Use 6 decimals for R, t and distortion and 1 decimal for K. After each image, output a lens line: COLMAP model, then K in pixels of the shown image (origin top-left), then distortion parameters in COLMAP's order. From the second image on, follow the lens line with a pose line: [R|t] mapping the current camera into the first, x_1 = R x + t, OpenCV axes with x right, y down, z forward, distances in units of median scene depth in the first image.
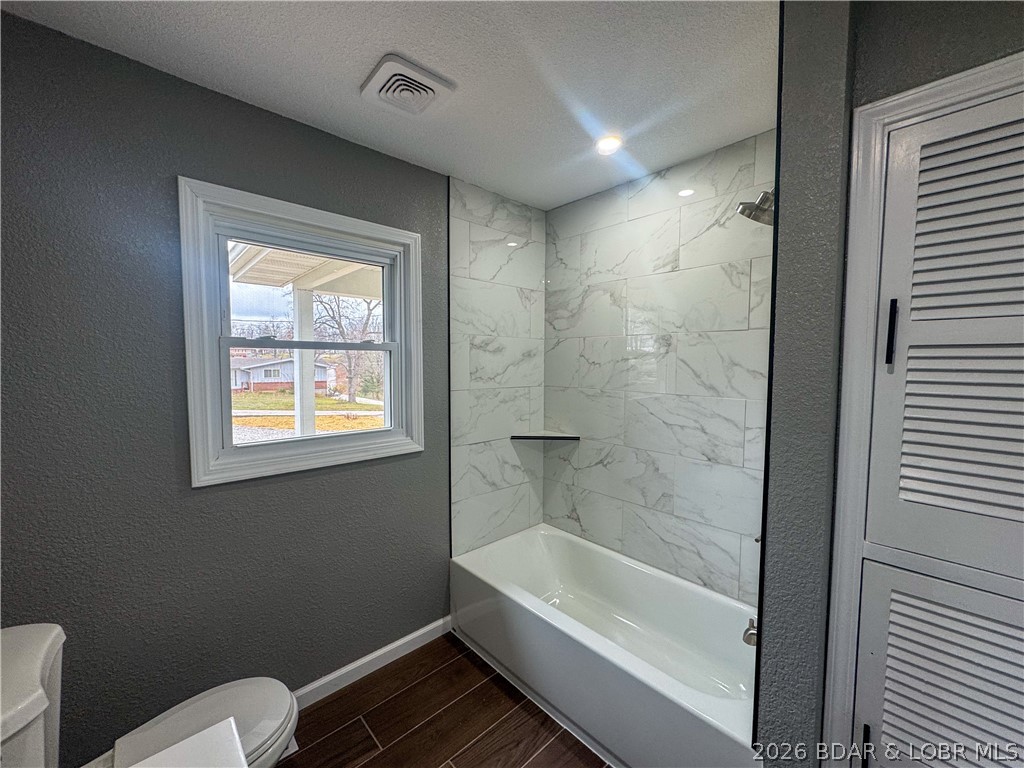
lens RADIAL K [[407.2, 0, 509.4], [0, 407.2, 384.8], [0, 0, 1]] dist [-0.002392, 0.000004]
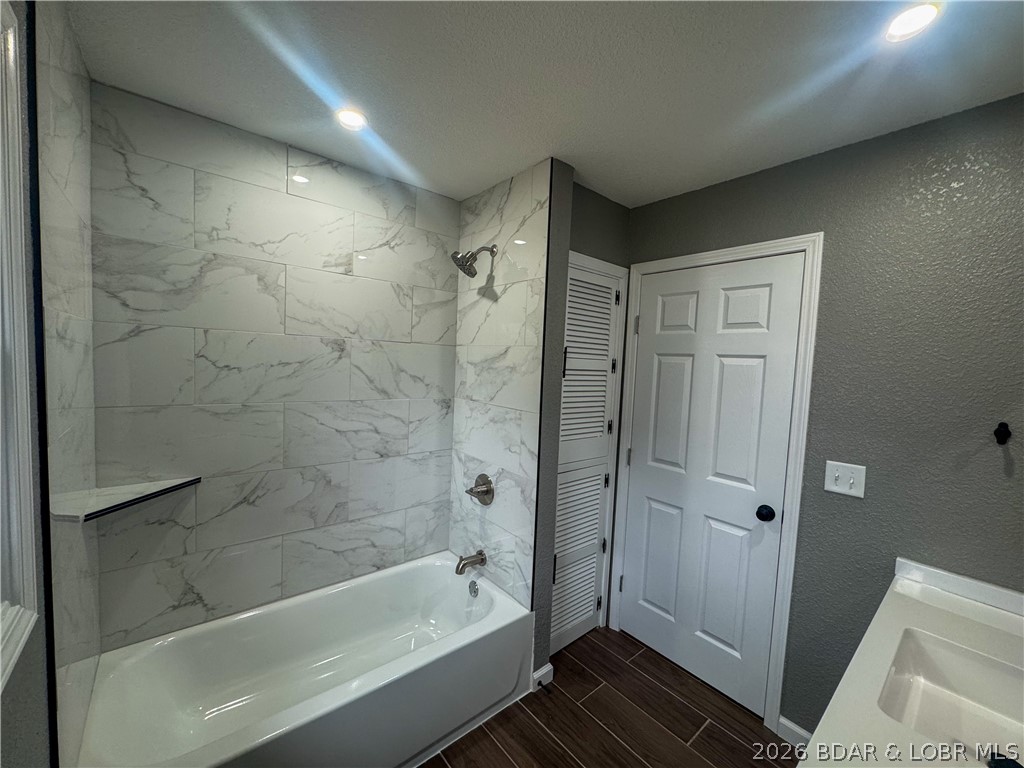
lens RADIAL K [[407.2, 0, 515.5], [0, 407.2, 385.7], [0, 0, 1]] dist [-0.002392, 0.000004]
pose [[0.050093, -0.065730, 0.996579, -0.514464], [0.012785, 0.997792, 0.065168, -0.066423], [-0.998663, 0.009477, 0.050823, 0.504538]]
